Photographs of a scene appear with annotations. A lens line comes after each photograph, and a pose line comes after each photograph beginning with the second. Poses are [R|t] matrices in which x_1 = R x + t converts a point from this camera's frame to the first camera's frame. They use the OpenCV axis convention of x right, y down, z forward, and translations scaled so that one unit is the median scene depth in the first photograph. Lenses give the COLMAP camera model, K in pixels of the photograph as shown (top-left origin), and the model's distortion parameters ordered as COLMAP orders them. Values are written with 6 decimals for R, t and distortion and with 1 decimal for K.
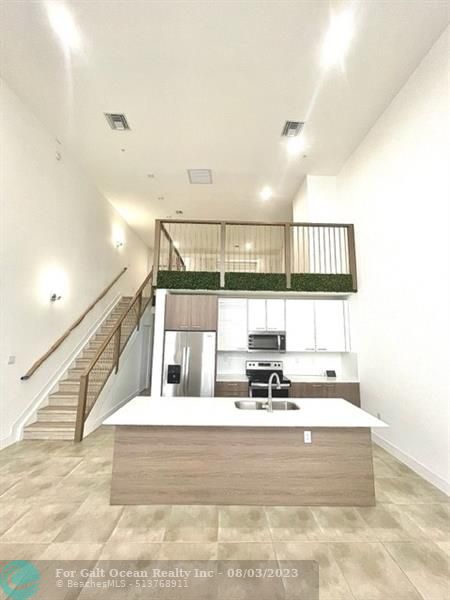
lens RADIAL K [[244.6, 0, 225.0], [0, 244.6, 300.0], [0, 0, 1]] dist [-0.001435, 0.000091]
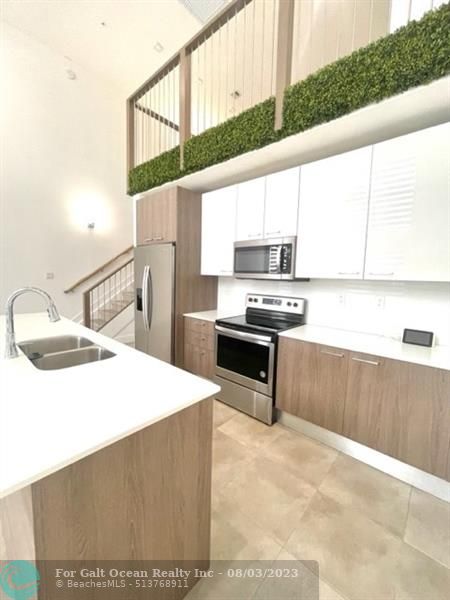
lens RADIAL K [[244.6, 0, 225.0], [0, 244.6, 300.0], [0, 0, 1]] dist [-0.001435, 0.000091]
pose [[0.732547, 0.076177, -0.676441, 0.487899], [0.068260, 0.980490, 0.184339, 0.155328], [0.677285, -0.181211, 0.713055, 0.546741]]
